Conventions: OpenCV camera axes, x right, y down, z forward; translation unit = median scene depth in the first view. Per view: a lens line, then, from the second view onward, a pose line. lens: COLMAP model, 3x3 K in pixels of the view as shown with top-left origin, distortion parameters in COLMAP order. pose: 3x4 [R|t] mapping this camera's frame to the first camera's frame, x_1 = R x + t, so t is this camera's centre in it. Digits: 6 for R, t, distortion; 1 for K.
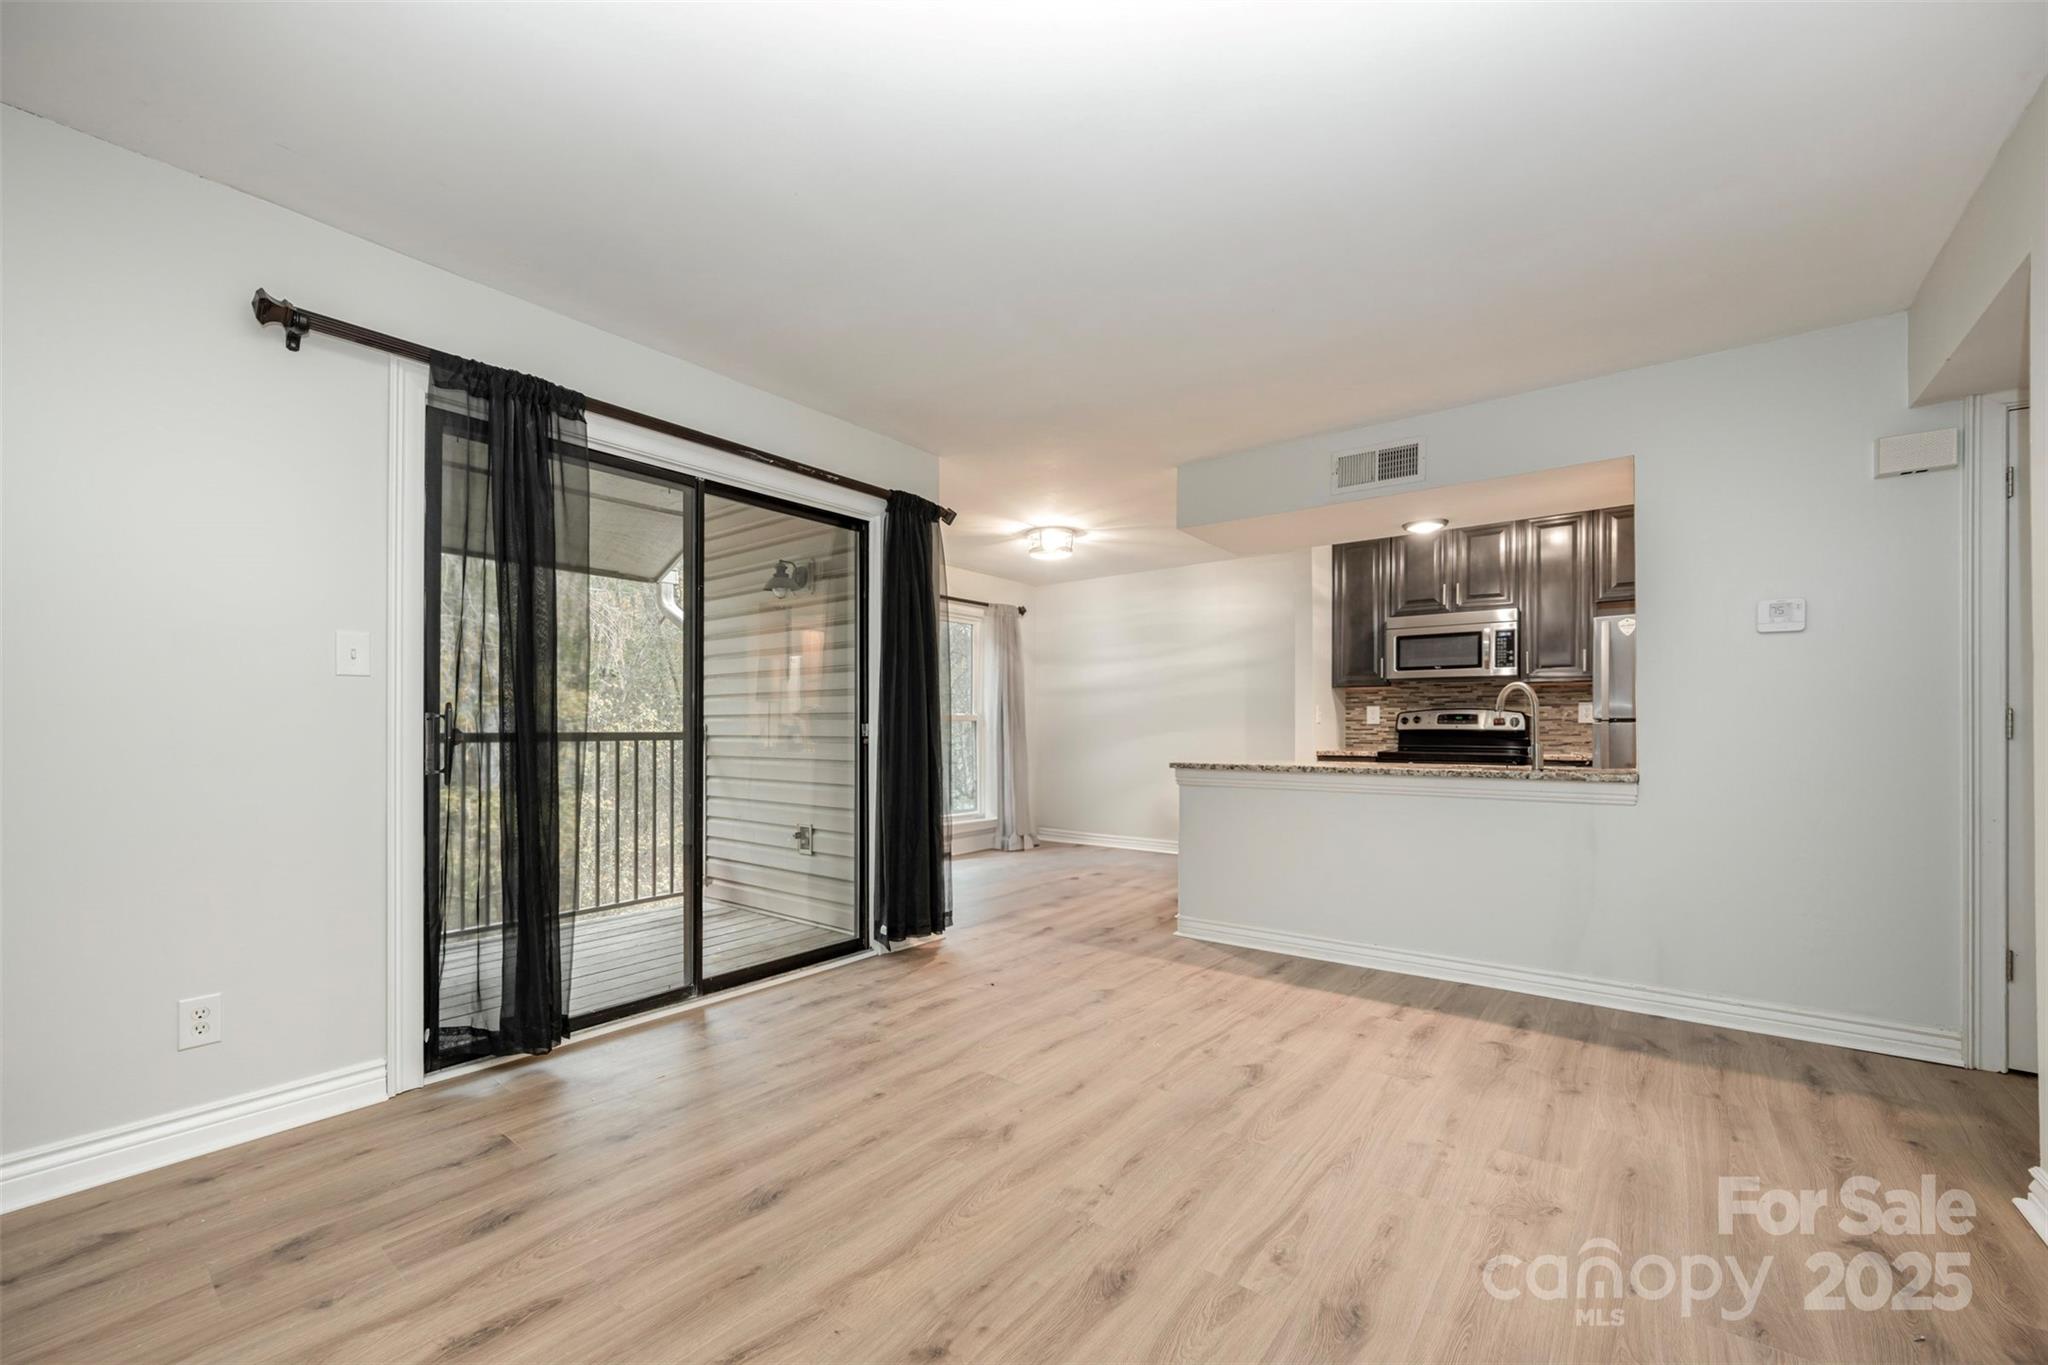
lens RADIAL K [[815.4, 0, 1024.5], [0, 815.4, 723.8], [0, 0, 1]] dist [-0.000318, -0.000016]
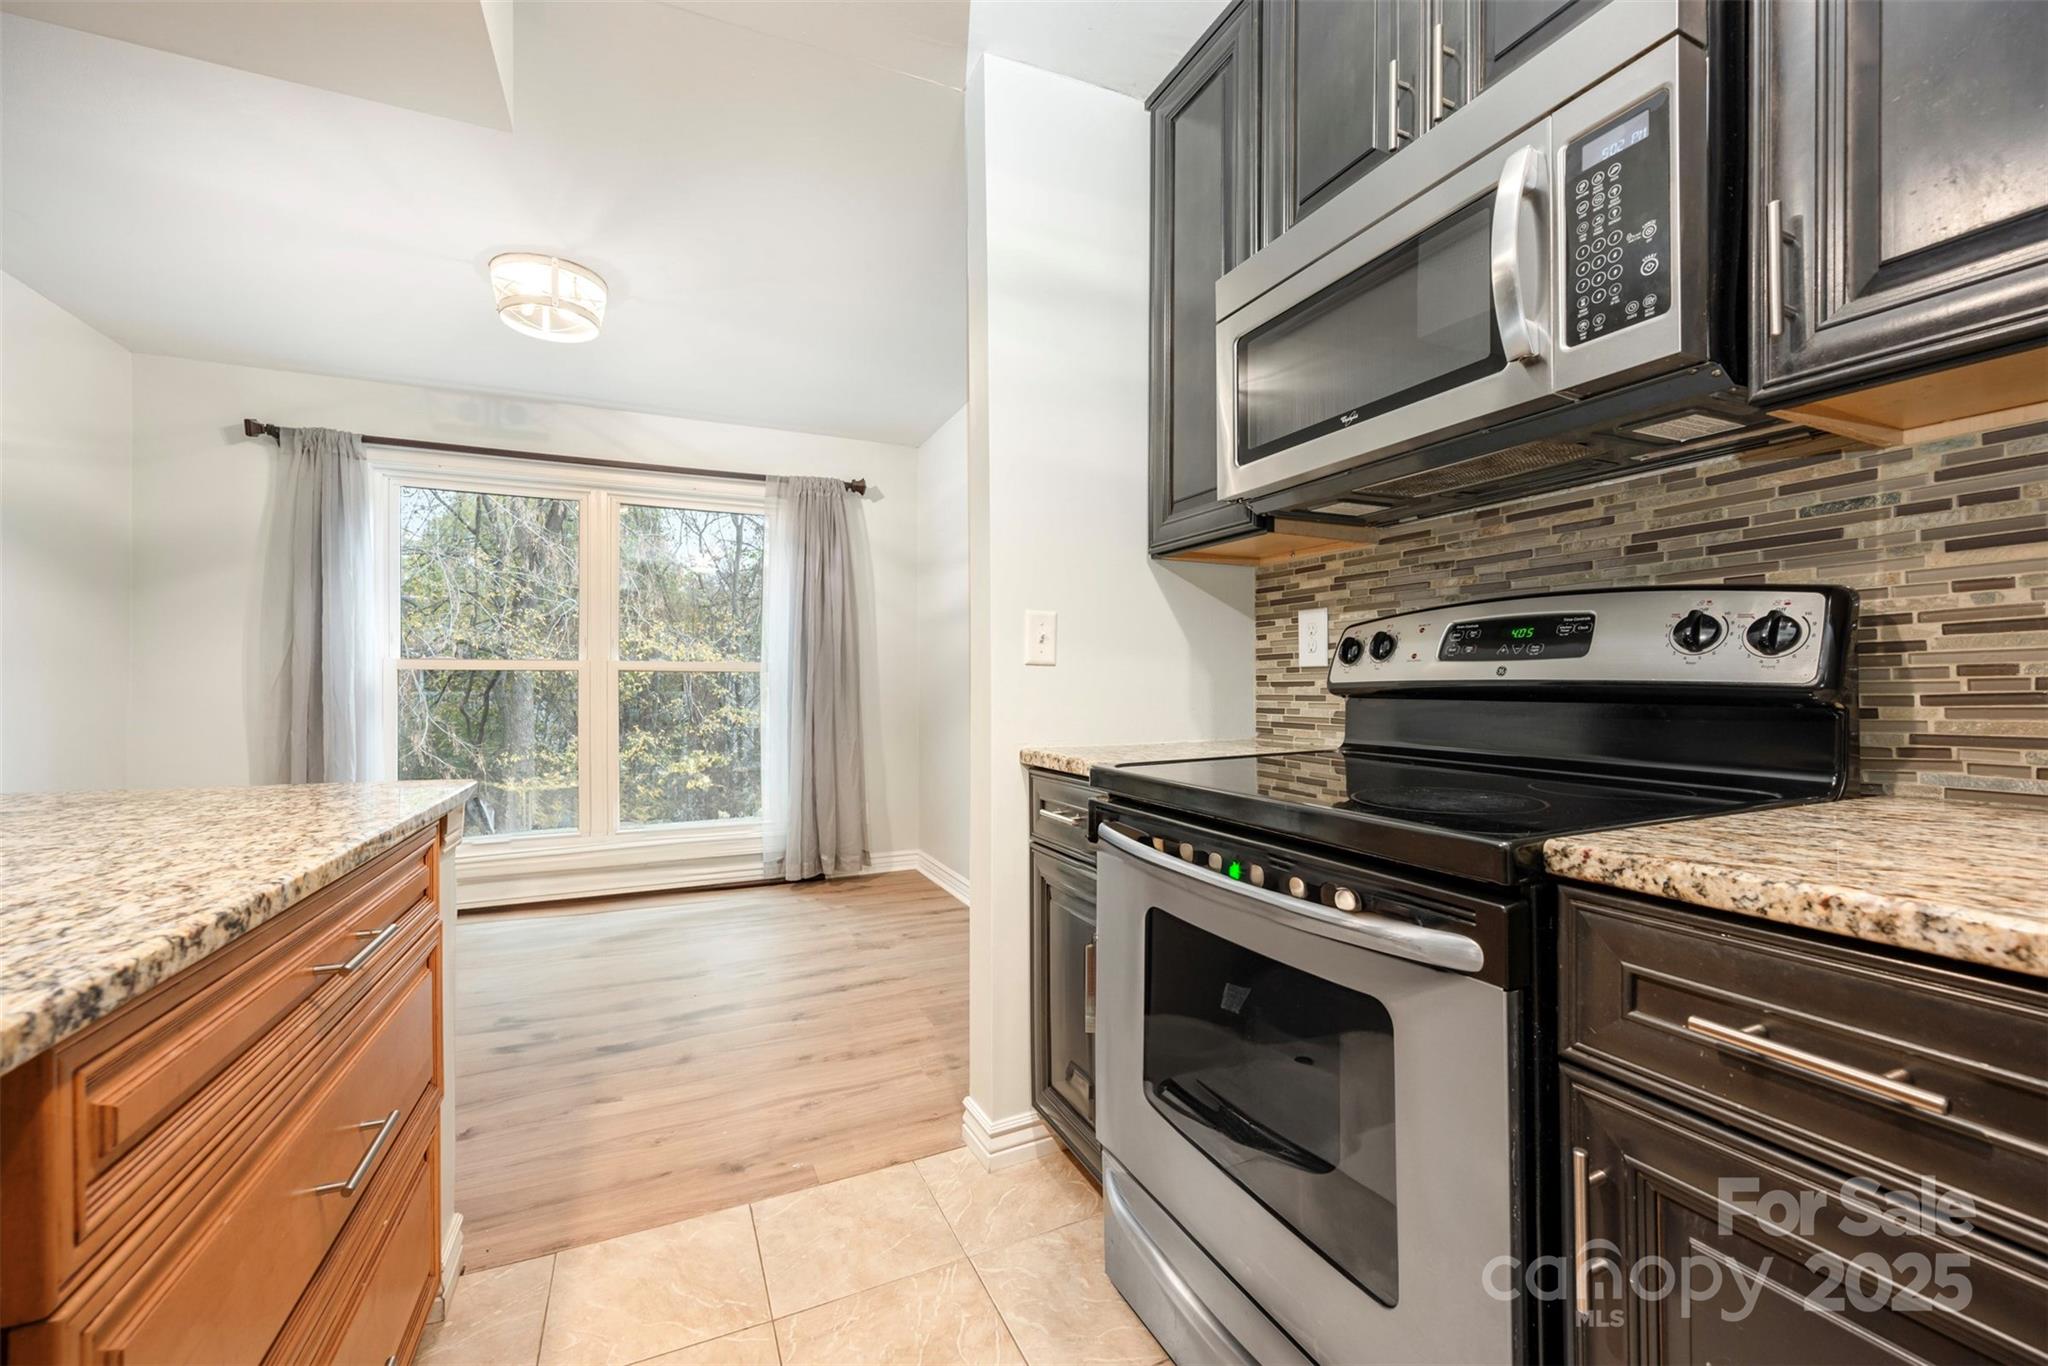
lens RADIAL K [[809.8, 0, 1024.0], [0, 809.8, 683.0], [0, 0, 1]] dist [0.000794, 0.000049]
pose [[0.886107, -0.001711, -0.463477, 0.499456], [0.000606, 0.999997, -0.002534, 0.007960], [0.463480, 0.001964, 0.886105, 0.702765]]
